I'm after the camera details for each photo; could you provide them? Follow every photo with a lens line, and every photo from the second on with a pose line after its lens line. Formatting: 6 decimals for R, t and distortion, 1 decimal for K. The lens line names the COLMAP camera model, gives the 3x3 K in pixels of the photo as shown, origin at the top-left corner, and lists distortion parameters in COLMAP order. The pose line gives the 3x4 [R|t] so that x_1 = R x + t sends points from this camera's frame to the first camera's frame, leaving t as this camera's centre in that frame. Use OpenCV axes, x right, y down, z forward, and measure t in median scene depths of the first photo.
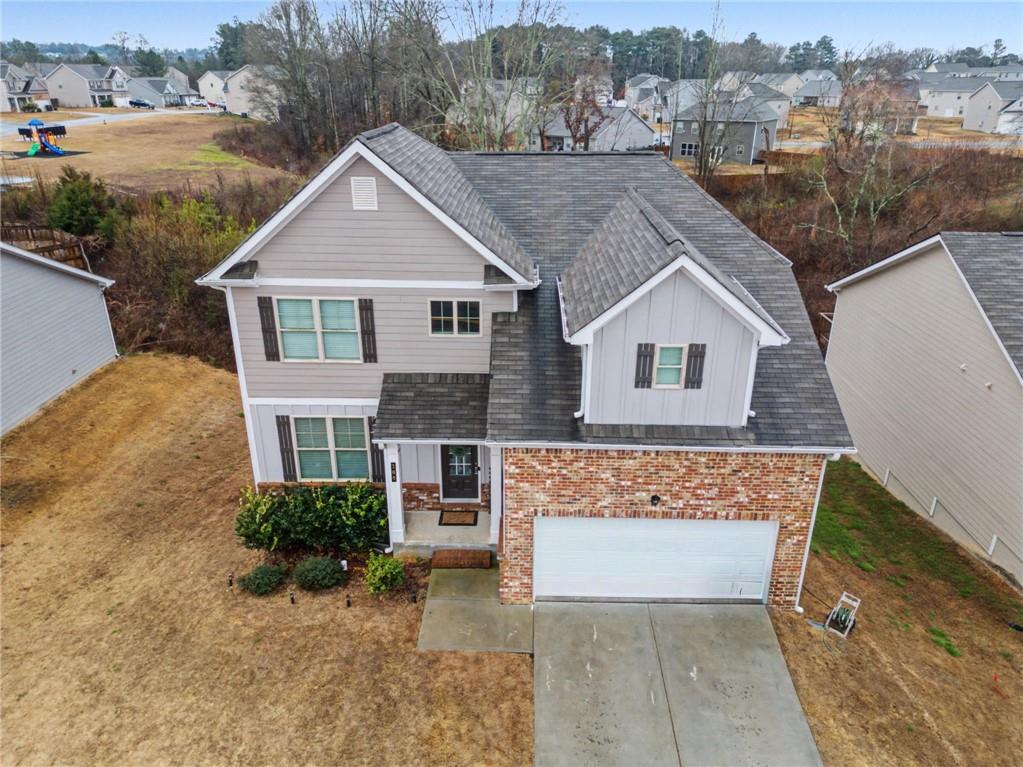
lens RADIAL K [[727.2, 0, 511.5], [0, 727.2, 383.5], [0, 0, 1]] dist [0.081850, -0.099686]
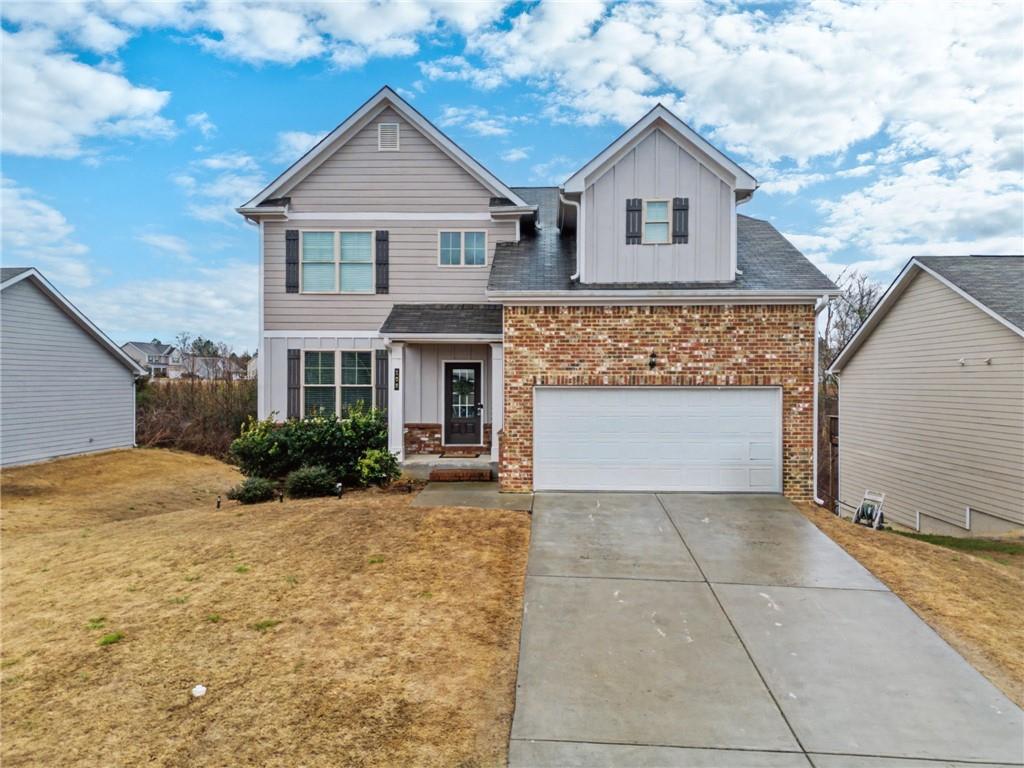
lens RADIAL K [[725.5, 0, 512.0], [0, 725.5, 384.0], [0, 0, 1]] dist [0.100195, -0.103906]
pose [[0.999655, 0.001163, -0.026255, 0.027131], [-0.011200, 0.922600, -0.385594, 0.549854], [0.023775, 0.385755, 0.922295, 0.077351]]
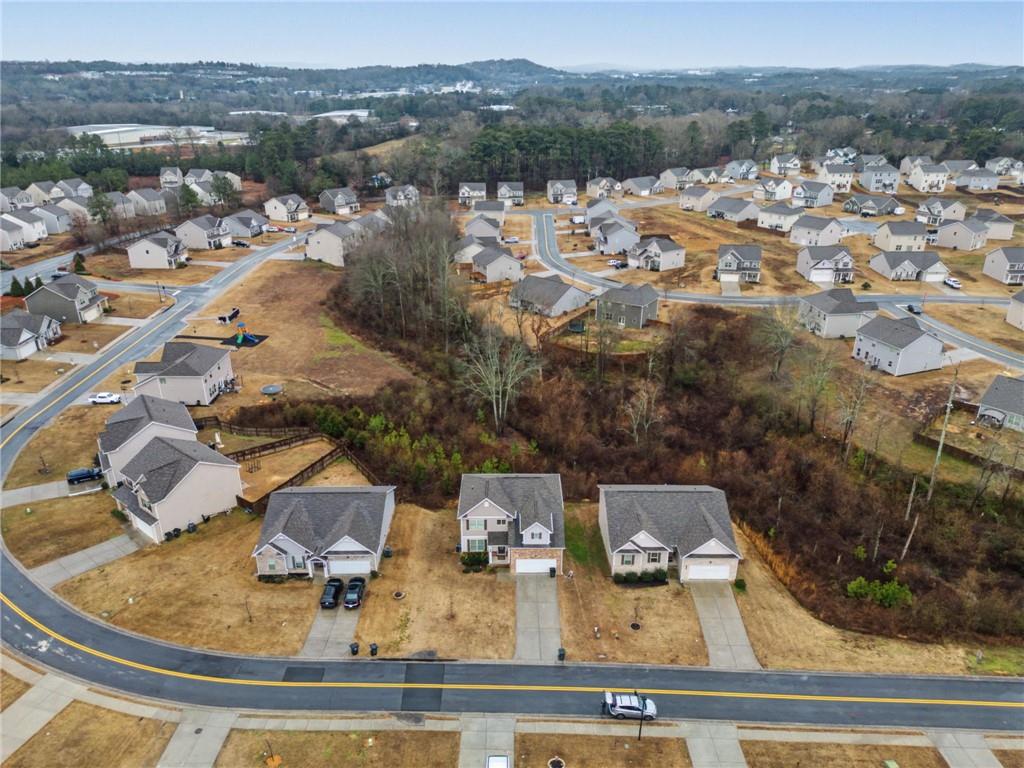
lens RADIAL K [[725.5, 0, 512.0], [0, 725.5, 384.0], [0, 0, 1]] dist [0.100195, -0.103906]
pose [[0.999713, -0.014997, 0.018702, -0.088818], [0.014796, 0.999832, 0.010820, -1.279736], [-0.018861, -0.010540, 0.999767, -4.822920]]
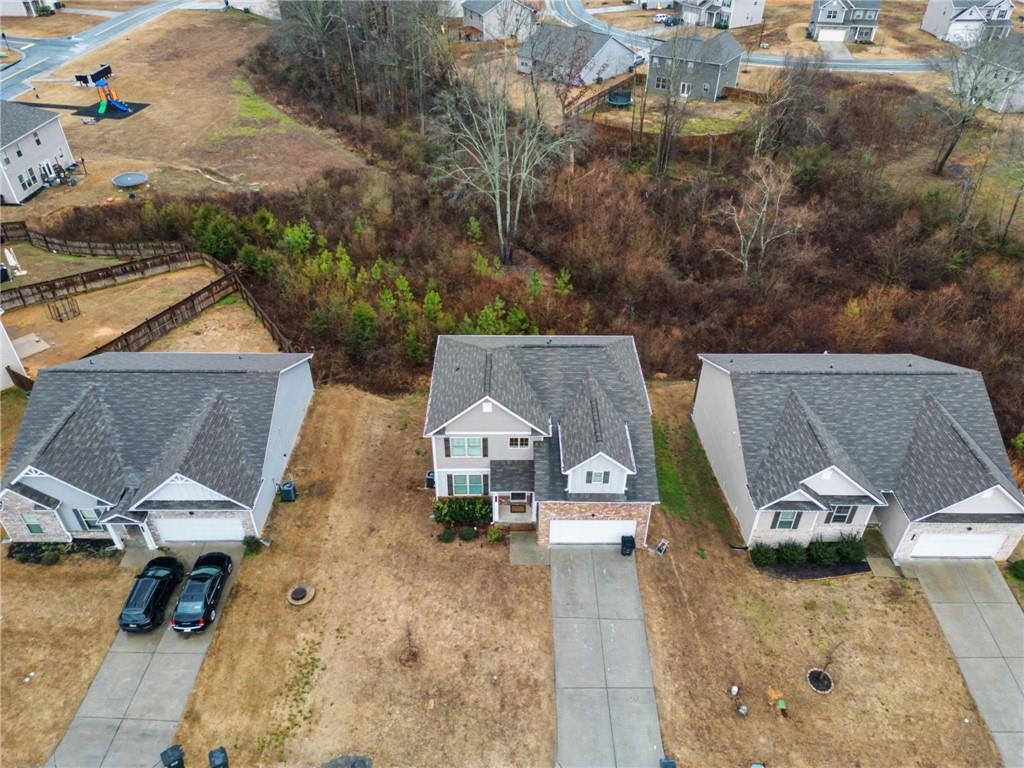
lens RADIAL K [[725.5, 0, 512.0], [0, 725.5, 384.0], [0, 0, 1]] dist [0.100195, -0.103906]
pose [[0.999696, -0.013746, 0.020460, -0.162147], [0.008534, 0.971748, 0.235868, -0.959960], [-0.023124, -0.235622, 0.971570, -1.550369]]
